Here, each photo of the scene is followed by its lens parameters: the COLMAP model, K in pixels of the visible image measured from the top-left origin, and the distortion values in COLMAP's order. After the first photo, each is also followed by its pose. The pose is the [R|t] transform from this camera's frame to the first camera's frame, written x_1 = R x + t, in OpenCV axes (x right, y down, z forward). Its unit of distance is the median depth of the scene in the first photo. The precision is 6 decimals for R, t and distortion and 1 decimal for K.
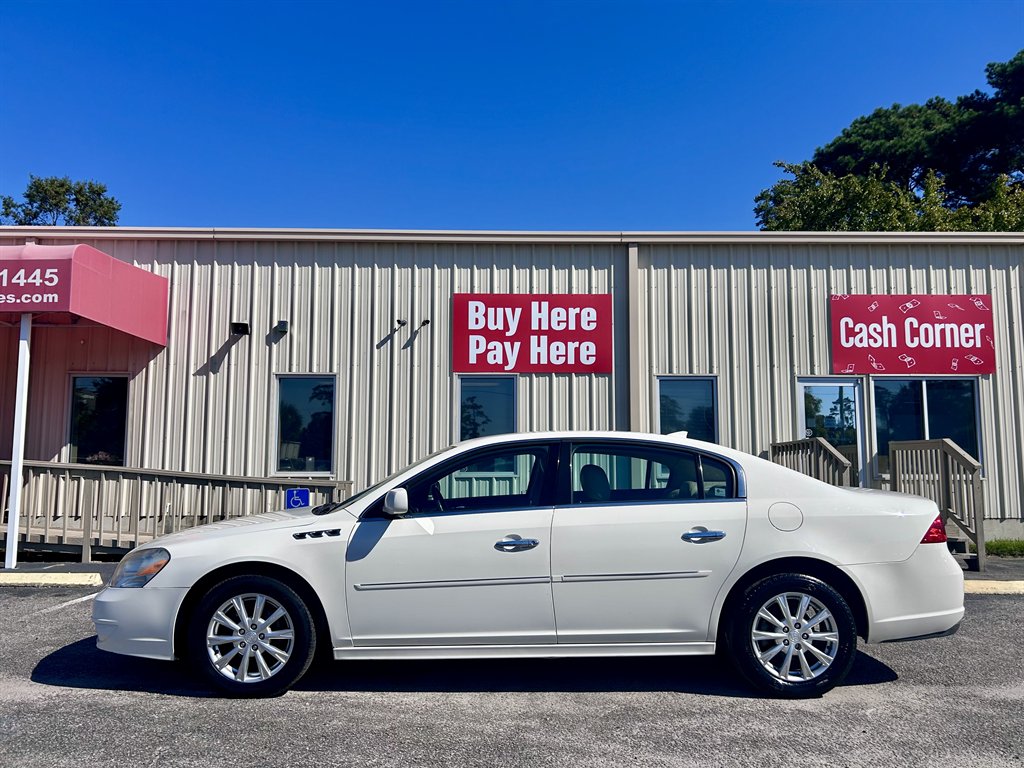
lens RADIAL K [[757.7, 0, 517.3], [0, 757.7, 388.0], [0, 0, 1]] dist [0.043747, -0.032208]
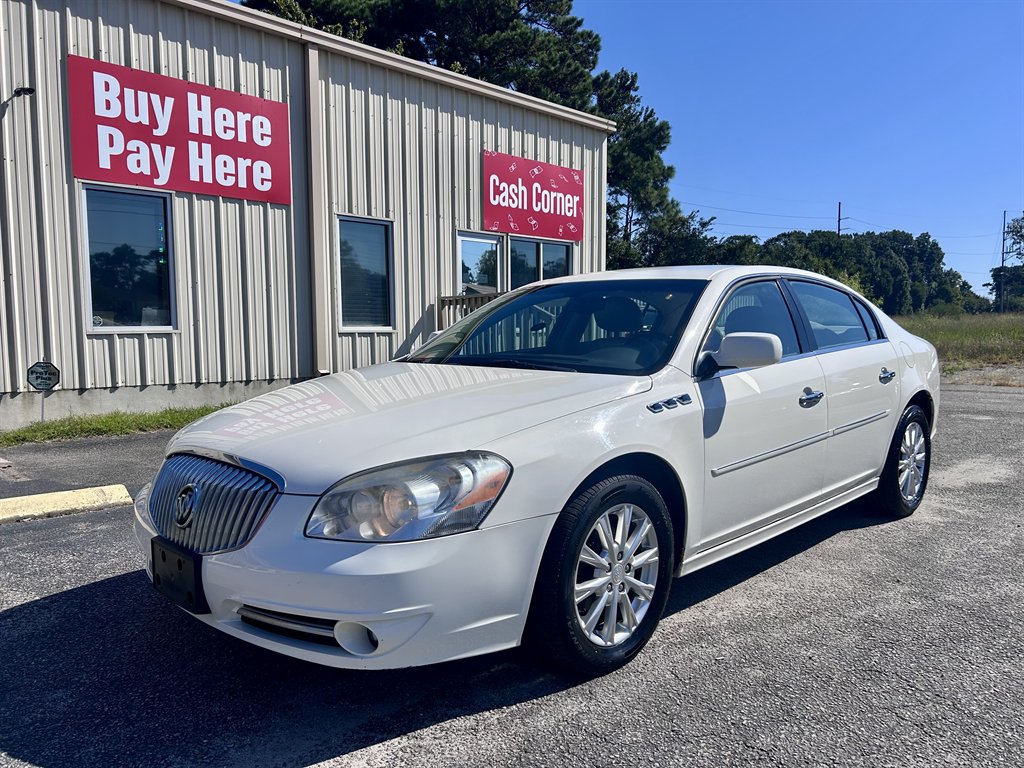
lens RADIAL K [[757.7, 0, 516.6], [0, 757.7, 382.1], [0, 0, 1]] dist [0.043747, -0.032208]
pose [[0.724498, -0.053291, 0.687213, -0.272461], [-0.069675, 0.986238, 0.149935, 0.027909], [-0.685746, -0.156509, 0.710814, 0.220768]]
